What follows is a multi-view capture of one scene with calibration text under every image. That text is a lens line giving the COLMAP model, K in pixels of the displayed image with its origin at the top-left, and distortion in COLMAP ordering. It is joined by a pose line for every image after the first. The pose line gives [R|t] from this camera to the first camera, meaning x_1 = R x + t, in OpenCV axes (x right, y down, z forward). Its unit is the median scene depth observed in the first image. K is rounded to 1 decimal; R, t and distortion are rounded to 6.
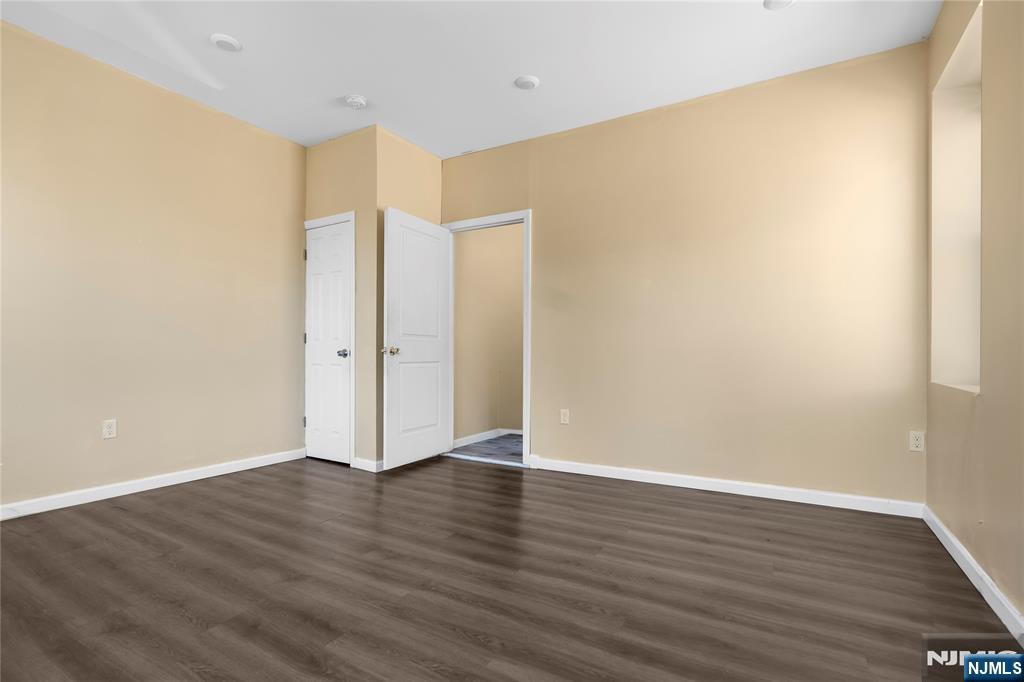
lens RADIAL K [[474.5, 0, 511.9], [0, 474.5, 345.8], [0, 0, 1]] dist [-0.011305, 0.001928]
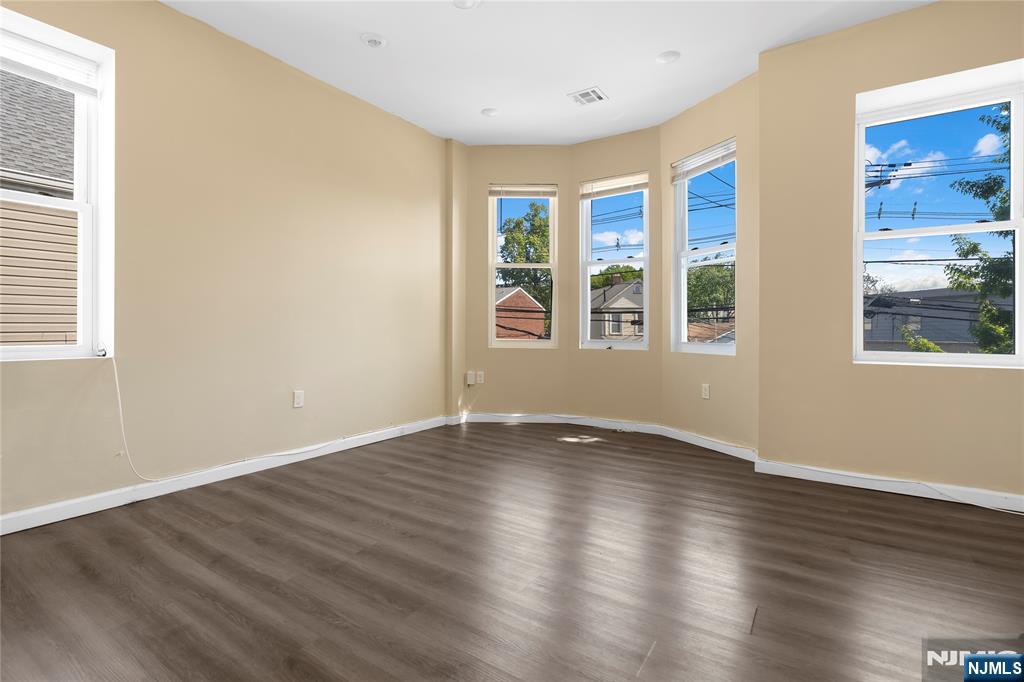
lens RADIAL K [[474.5, 0, 512.4], [0, 474.5, 333.7], [0, 0, 1]] dist [-0.011305, 0.001928]
pose [[-0.998438, -0.006286, 0.055522, -0.150646], [-0.006273, 0.999980, 0.000402, 0.029663], [-0.055524, 0.000053, -0.998457, 2.057001]]
